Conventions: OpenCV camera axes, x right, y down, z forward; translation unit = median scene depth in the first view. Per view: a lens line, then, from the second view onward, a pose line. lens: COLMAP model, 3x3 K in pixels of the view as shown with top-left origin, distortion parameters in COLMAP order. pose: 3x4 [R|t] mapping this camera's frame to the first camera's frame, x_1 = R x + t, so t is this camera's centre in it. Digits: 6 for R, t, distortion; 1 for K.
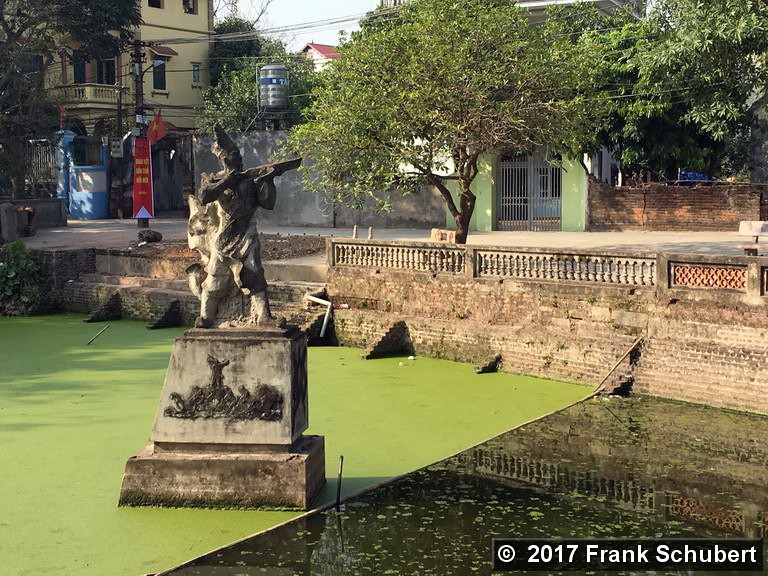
lens RADIAL K [[1247.4, 0, 384.0], [0, 1247.4, 288.0], [0, 0, 1]] dist [-0.004243, -0.043864]
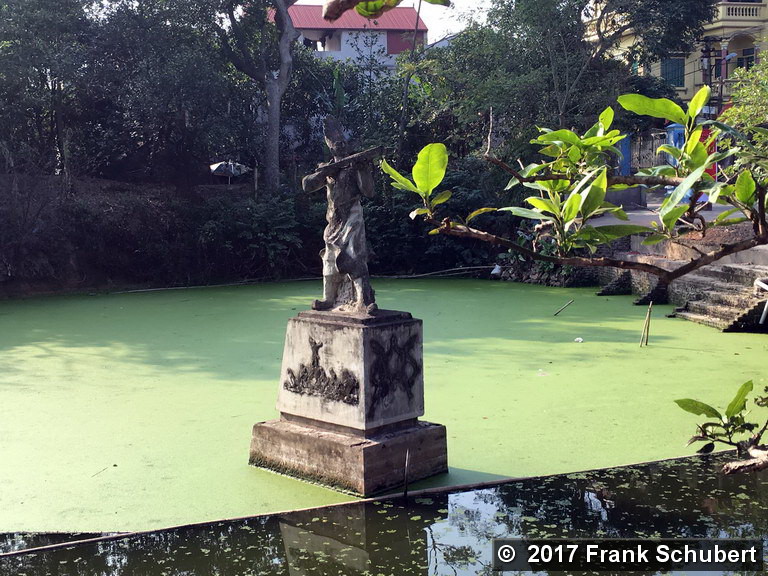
lens RADIAL K [[1035.0, 0, 384.0], [0, 1035.0, 288.0], [0, 0, 1]] dist [0.027950, 0.030444]
pose [[0.781863, 0.048973, -0.621524, 0.452799], [-0.031363, 0.998737, 0.039241, -0.023309], [0.622661, -0.011188, 0.782412, 0.351952]]
